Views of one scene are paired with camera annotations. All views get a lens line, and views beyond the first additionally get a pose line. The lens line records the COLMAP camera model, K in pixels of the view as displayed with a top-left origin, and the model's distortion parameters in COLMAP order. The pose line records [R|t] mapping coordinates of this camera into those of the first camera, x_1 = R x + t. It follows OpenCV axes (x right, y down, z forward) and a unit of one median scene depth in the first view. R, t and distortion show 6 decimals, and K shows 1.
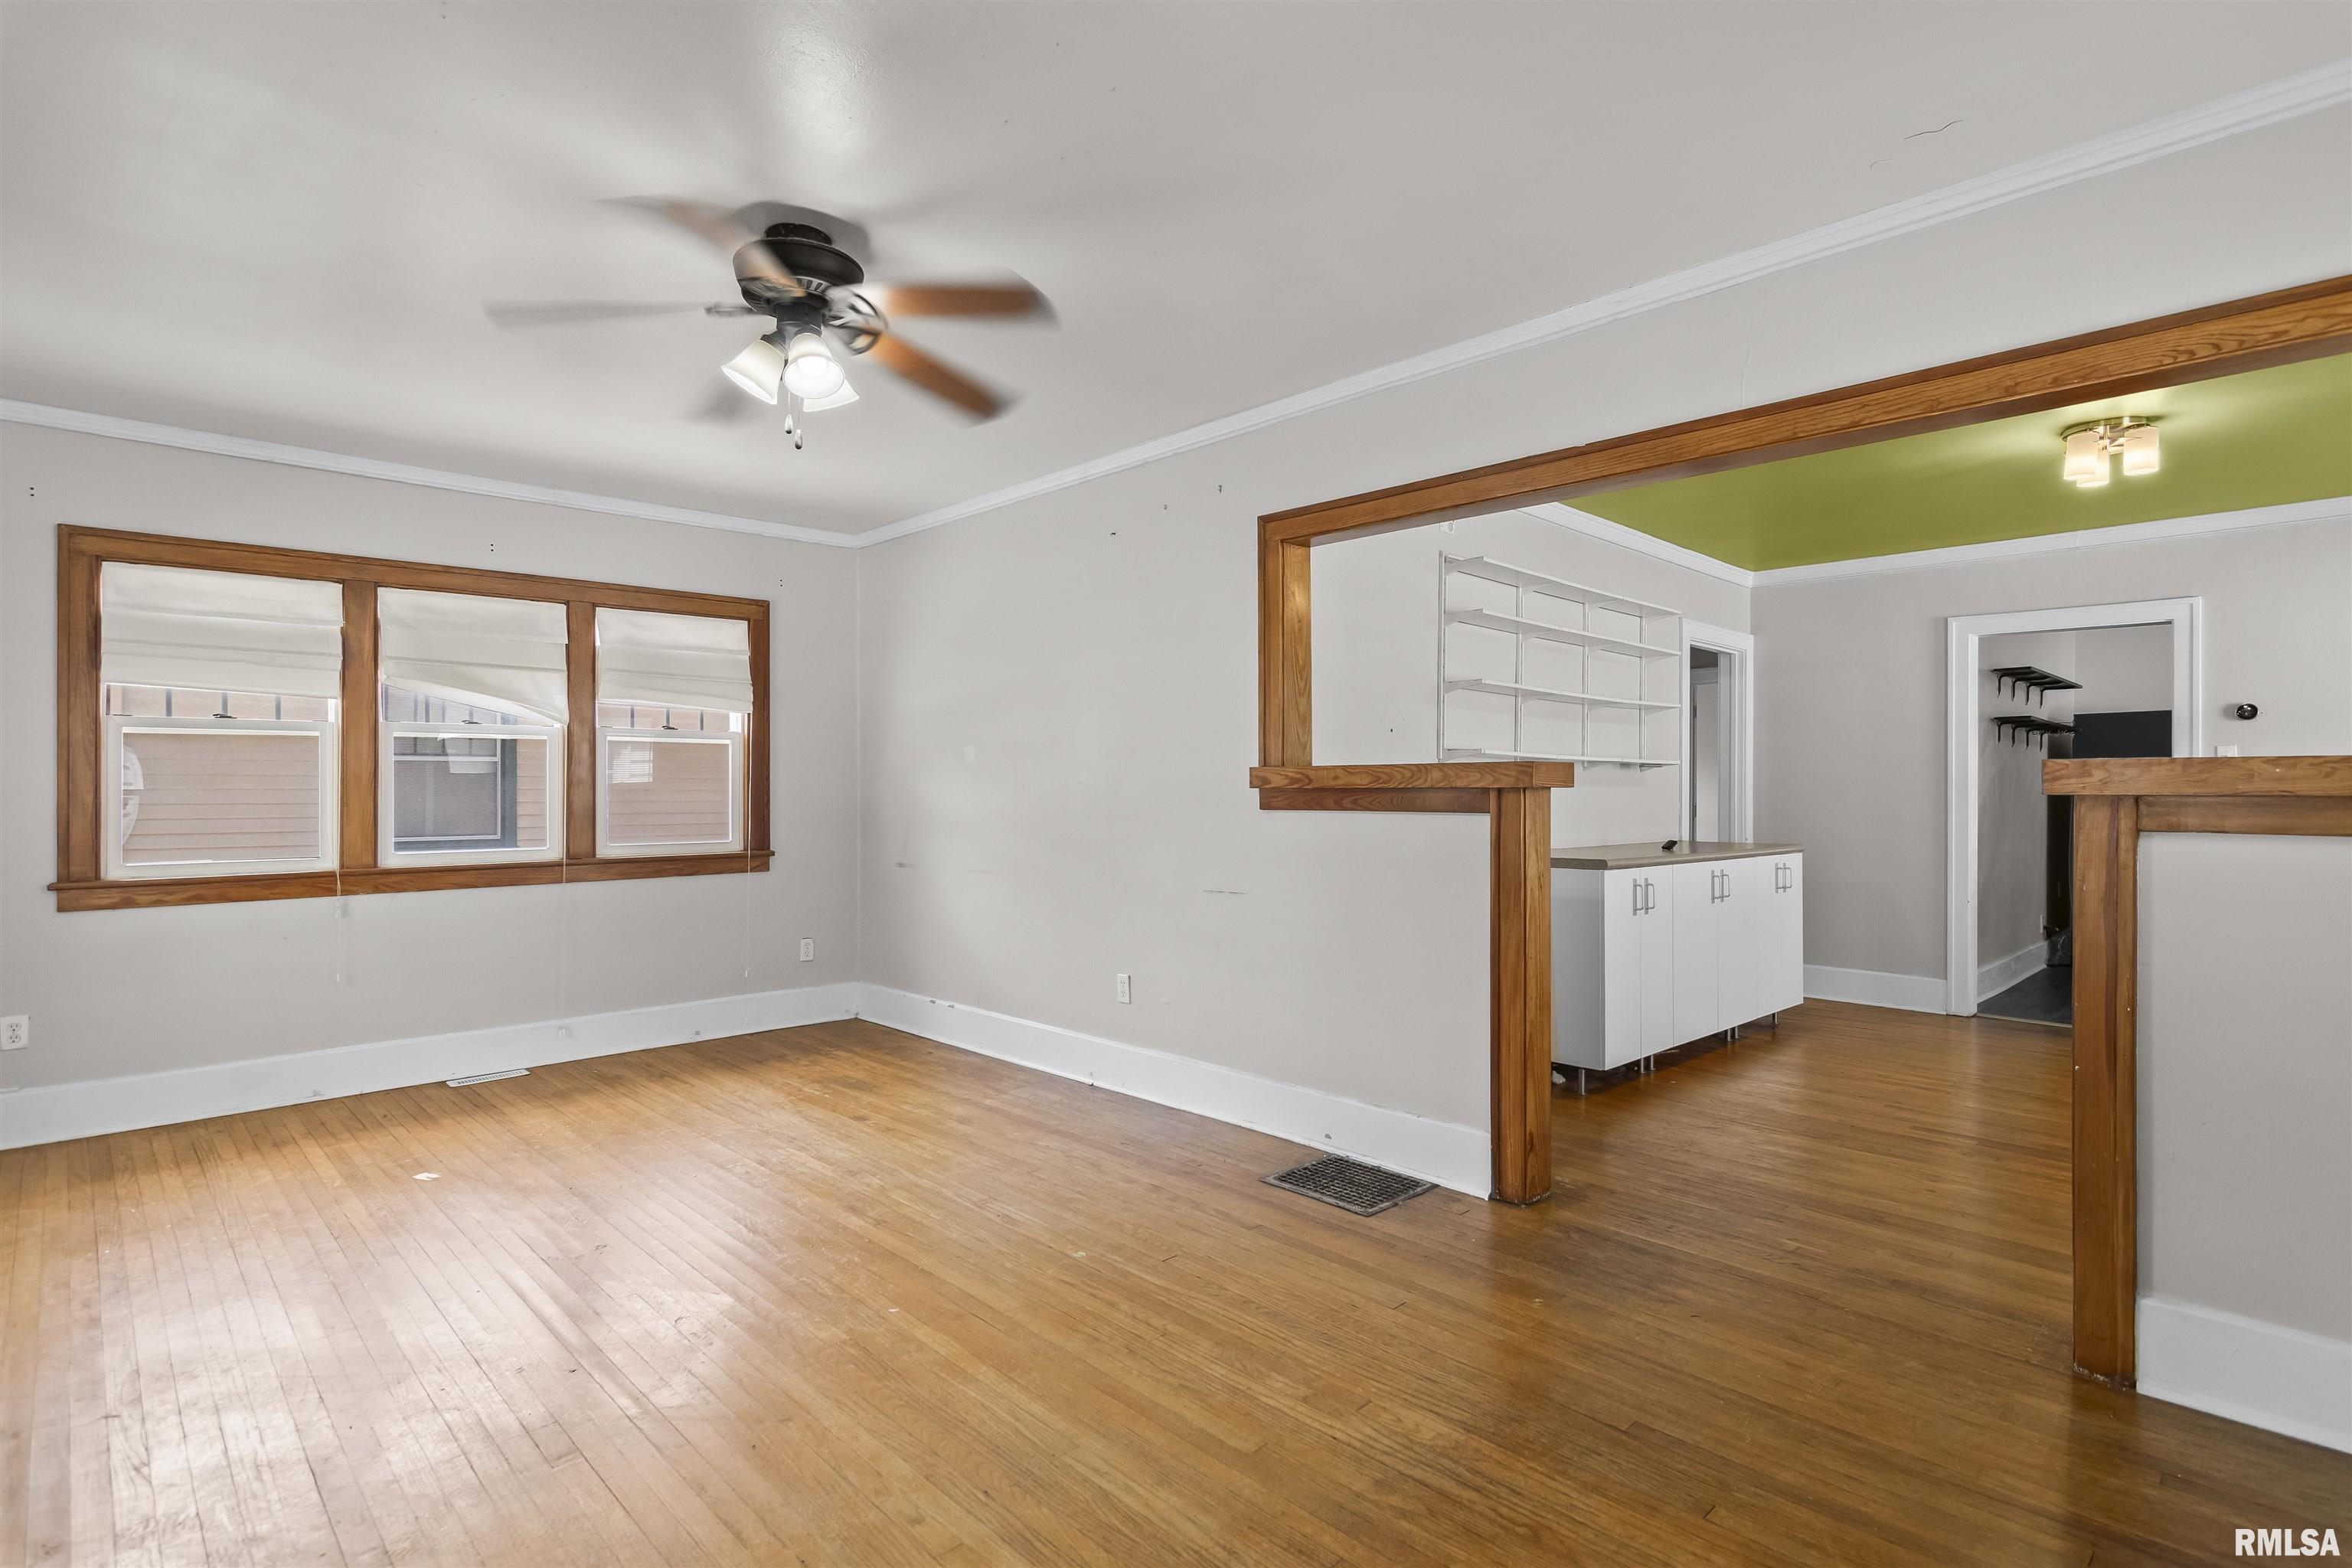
lens RADIAL K [[1130.0, 0, 1162.3], [0, 1130.0, 798.7], [0, 0, 1]] dist [0.004810, -0.000481]
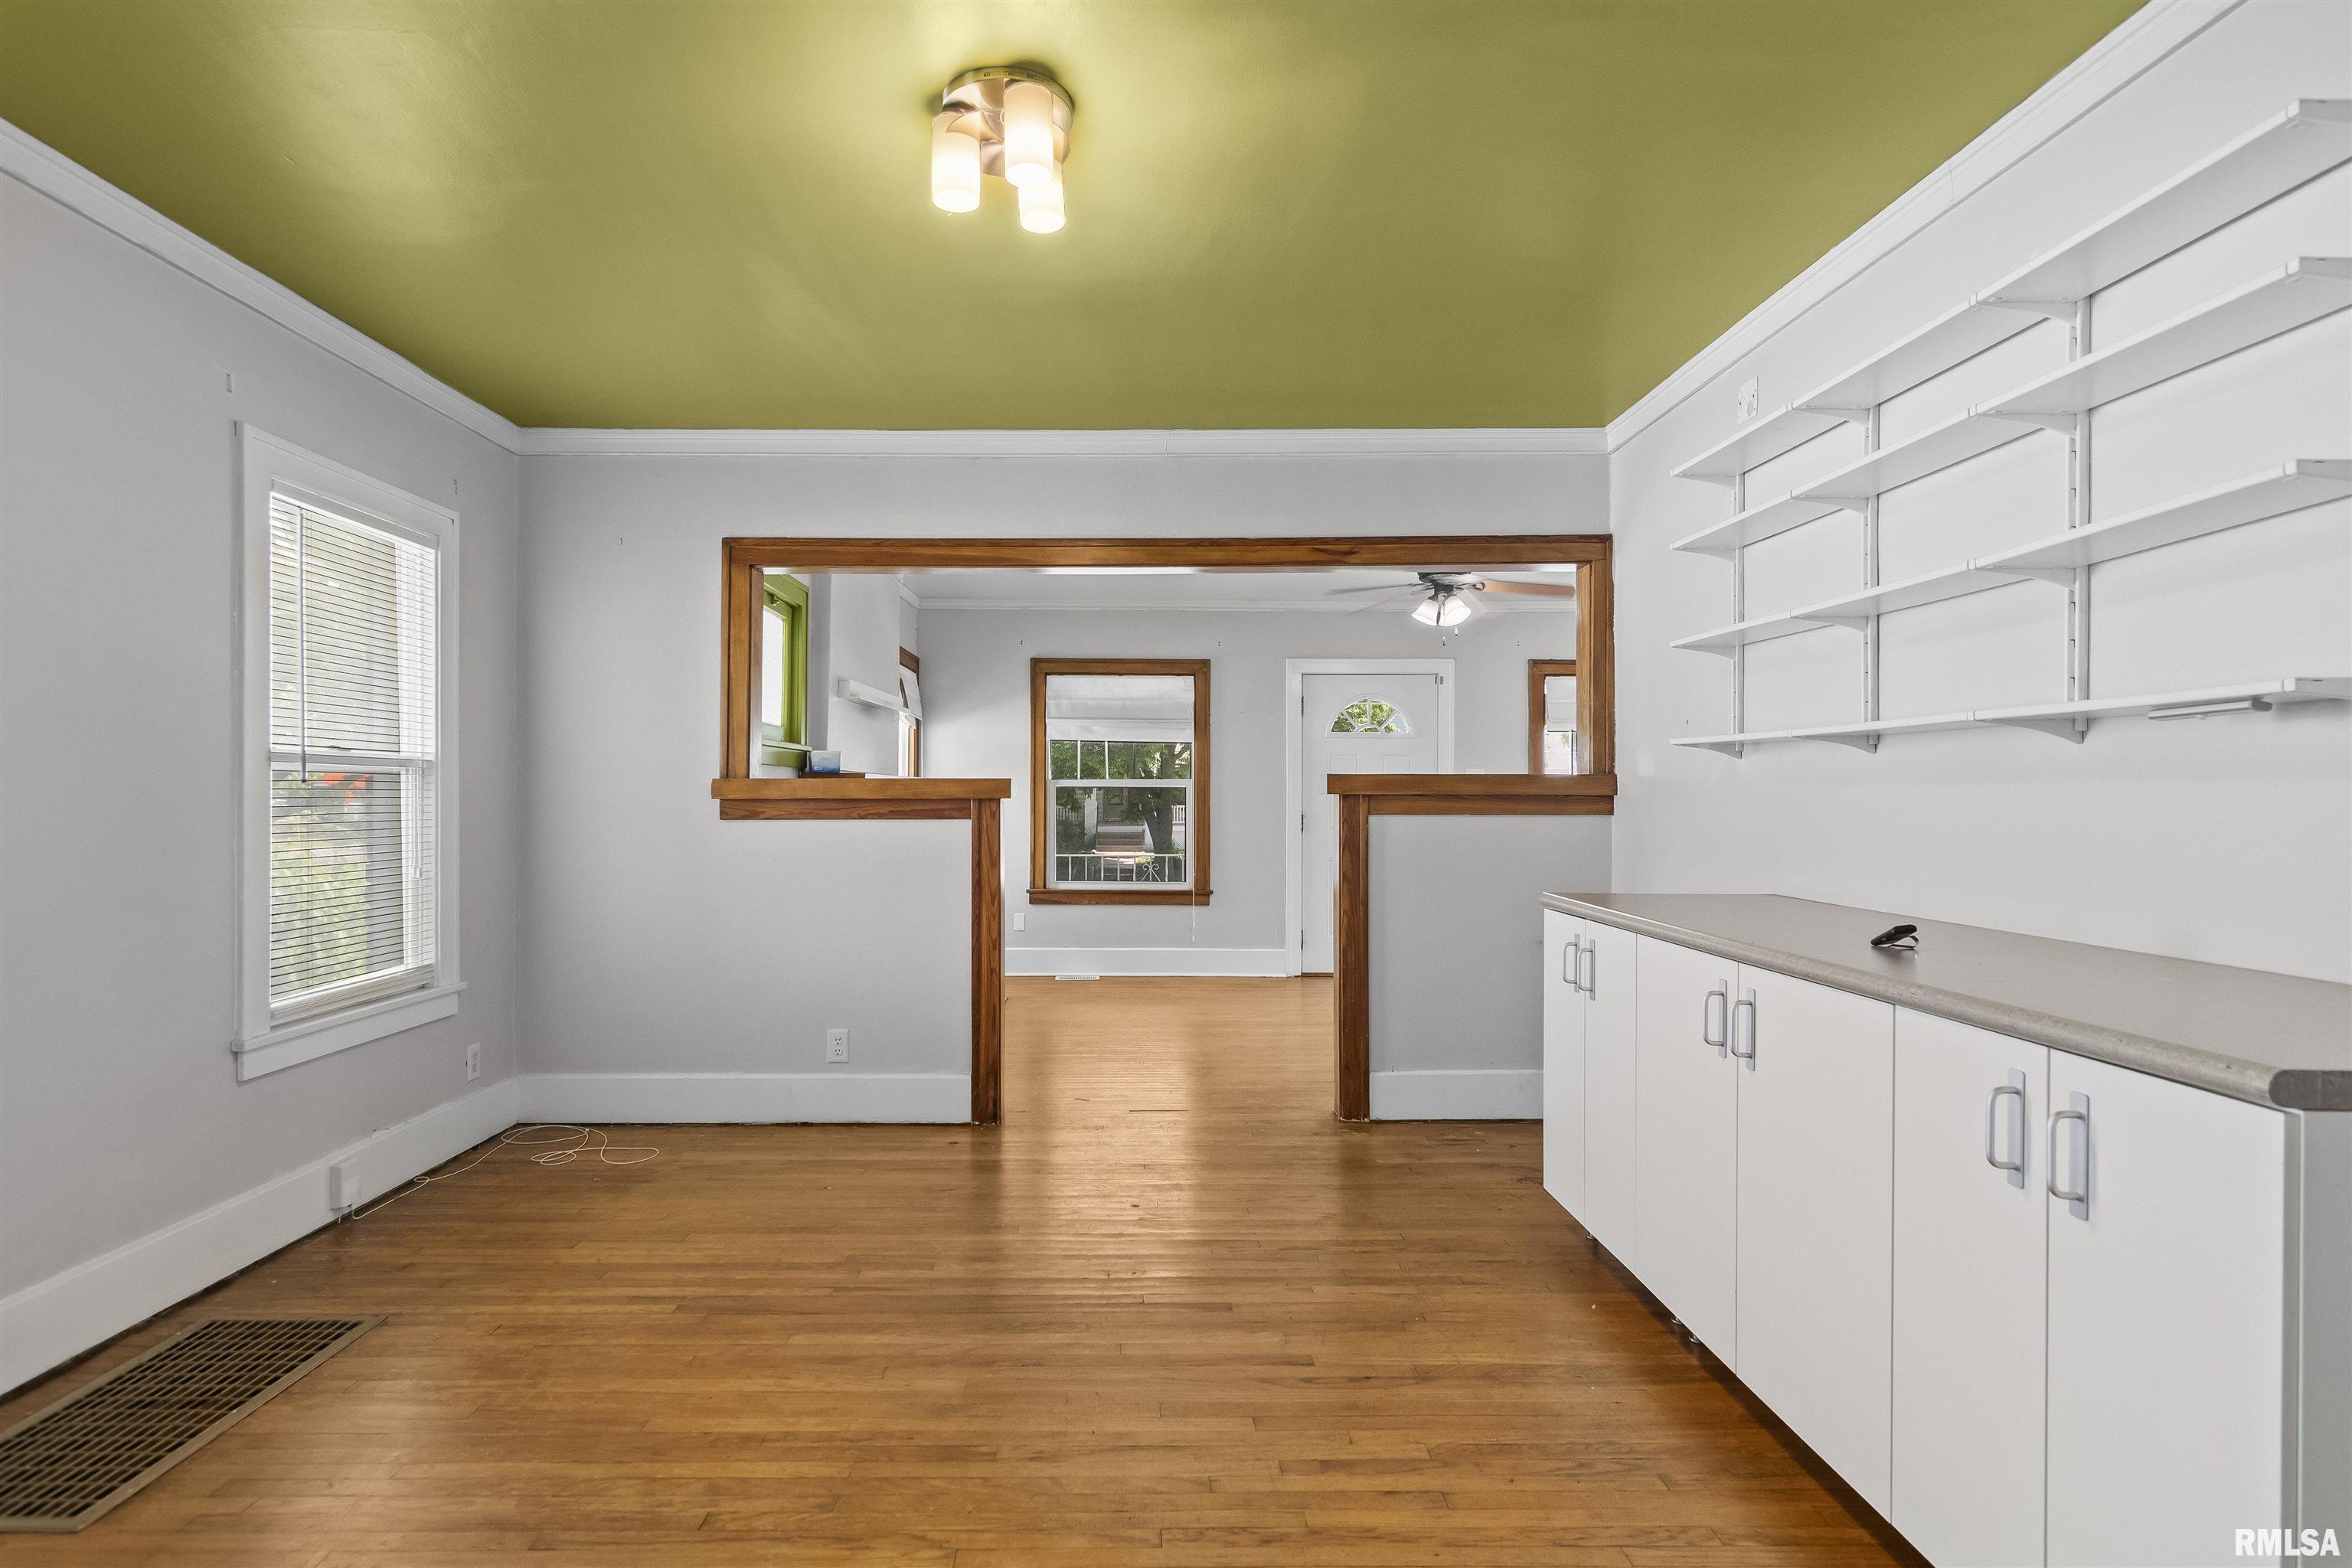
lens RADIAL K [[1184.7, 0, 1121.0], [0, 1184.7, 797.0], [0, 0, 1]] dist [0.011218, -0.000734]
pose [[-0.692214, -0.001616, -0.721690, 1.242866], [-0.003199, 0.999995, 0.000830, -0.008039], [0.721685, 0.002883, -0.692216, 1.457689]]
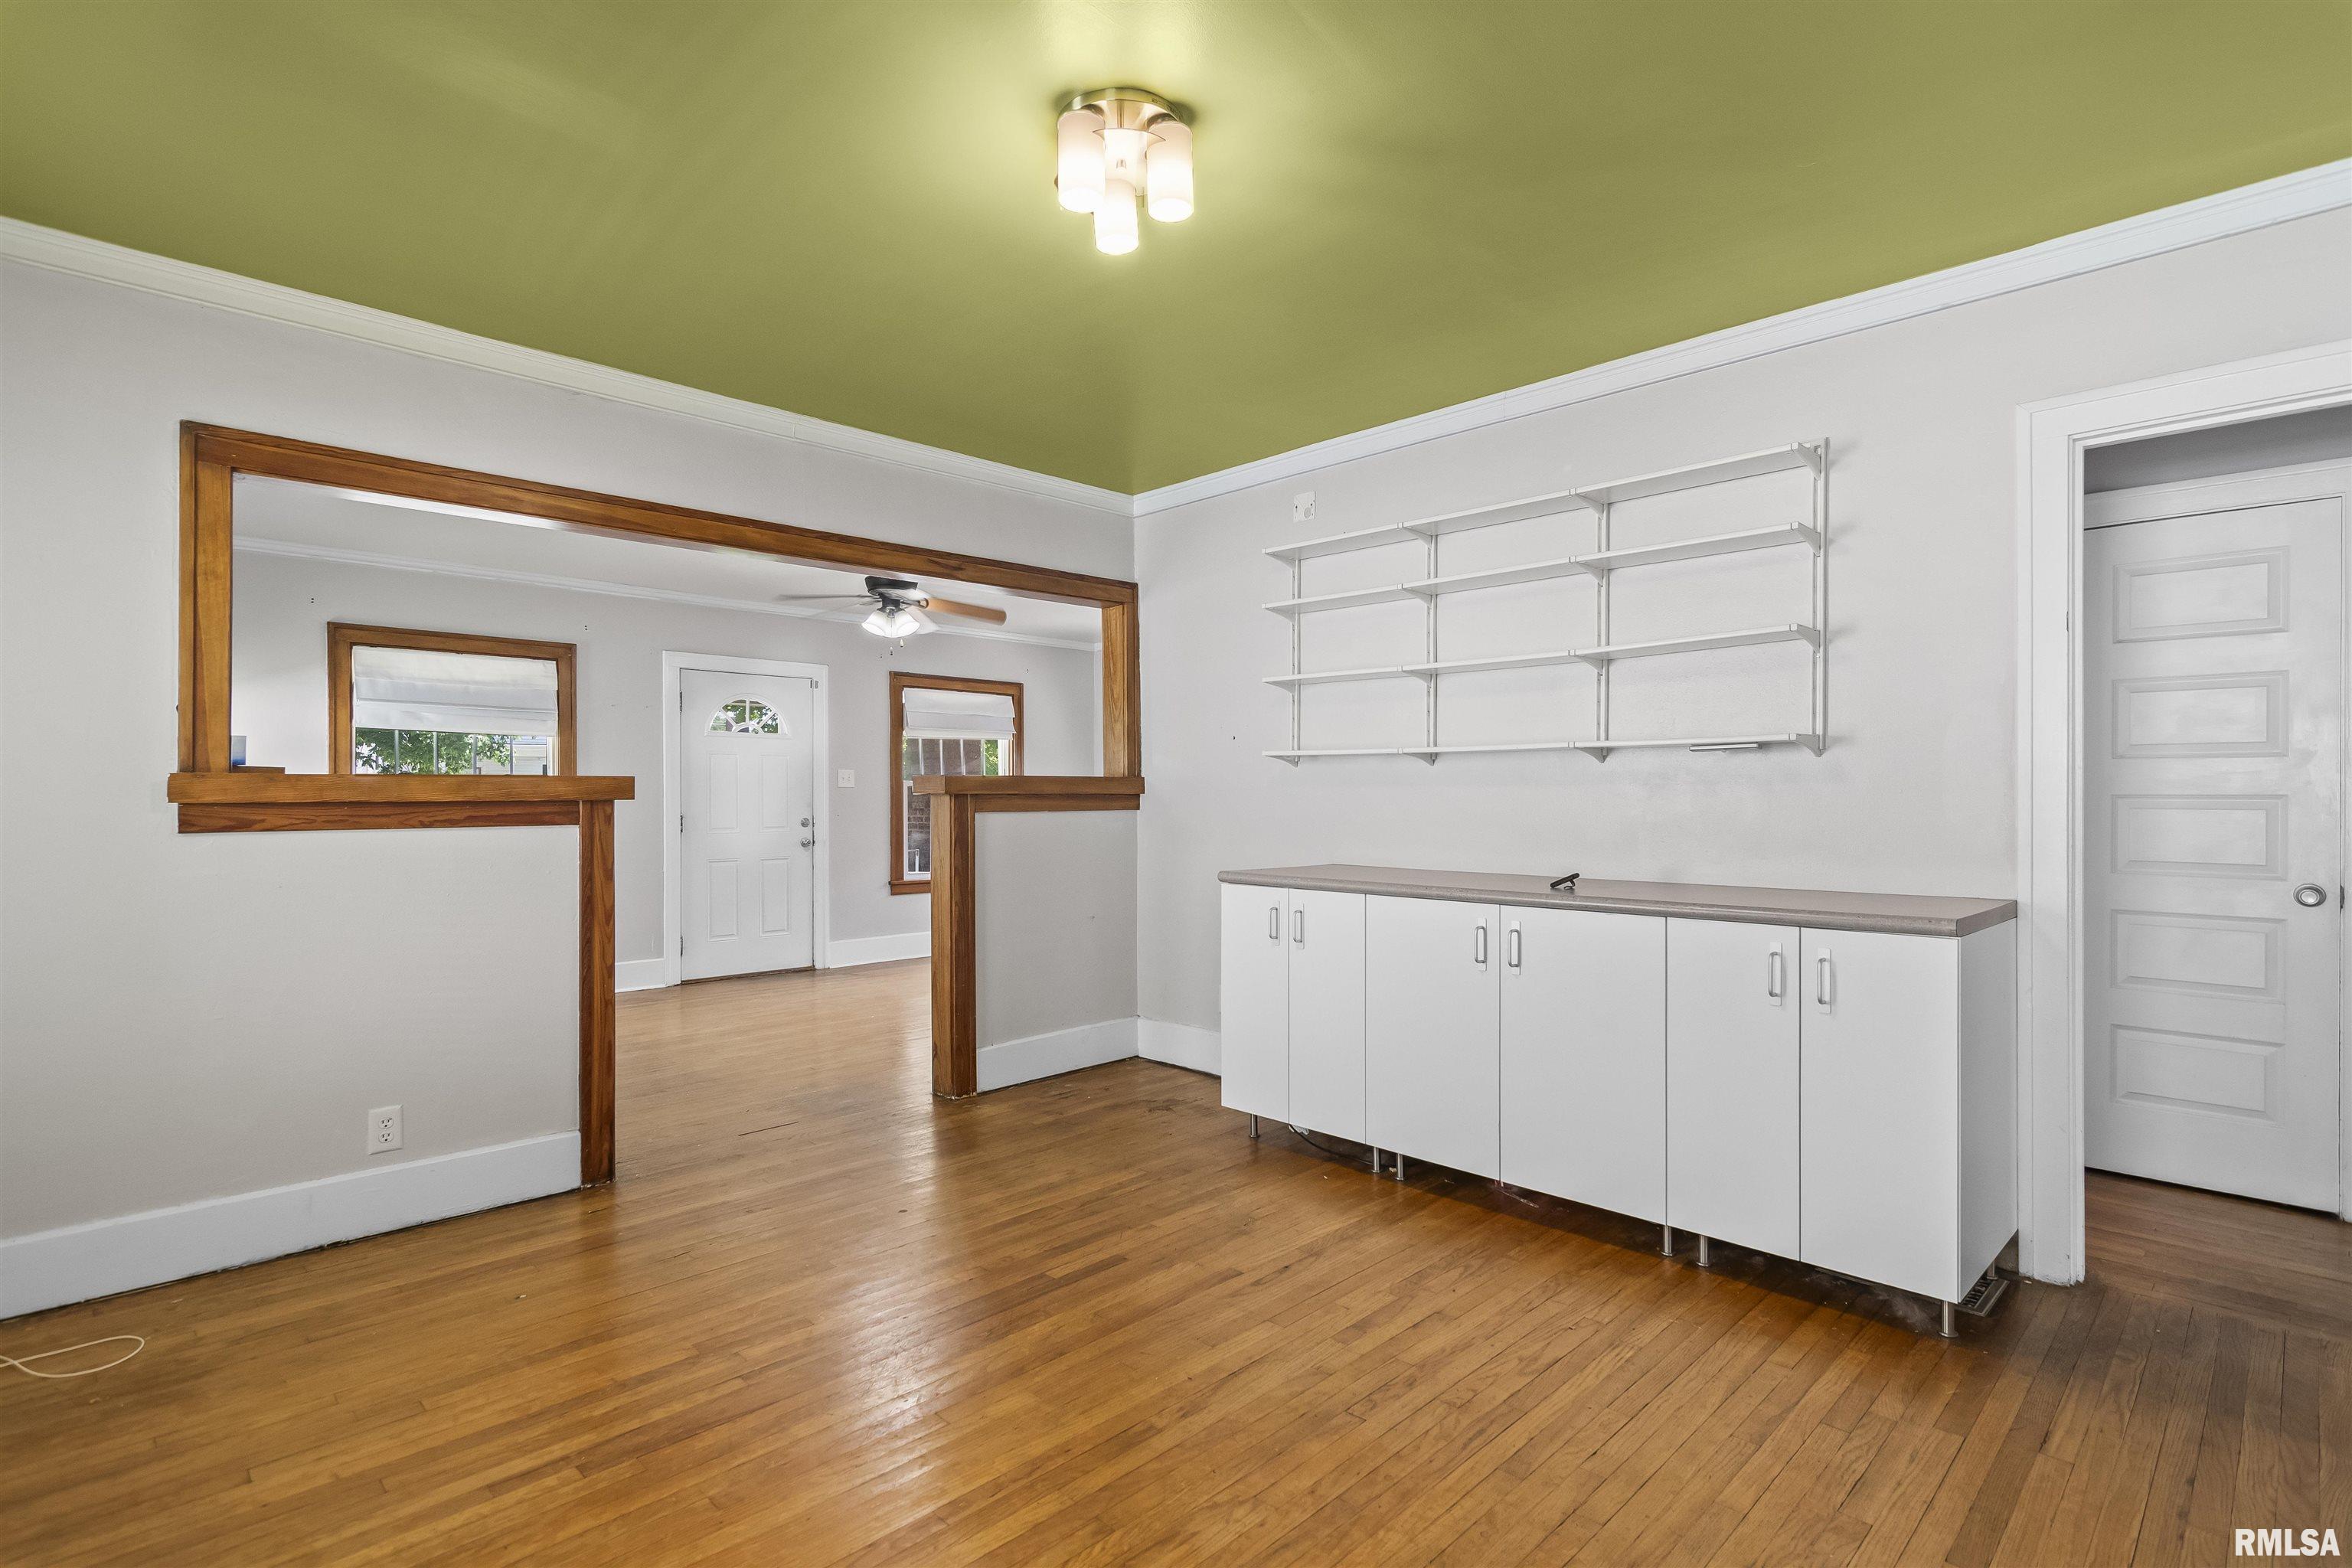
lens RADIAL K [[1130.0, 0, 1162.3], [0, 1130.0, 798.7], [0, 0, 1]] dist [0.004810, -0.000481]
pose [[0.010522, 0.002189, -0.999942, 1.427684], [0.000912, 0.999997, 0.002198, -0.007937], [0.999944, -0.000935, 0.010519, 1.043560]]
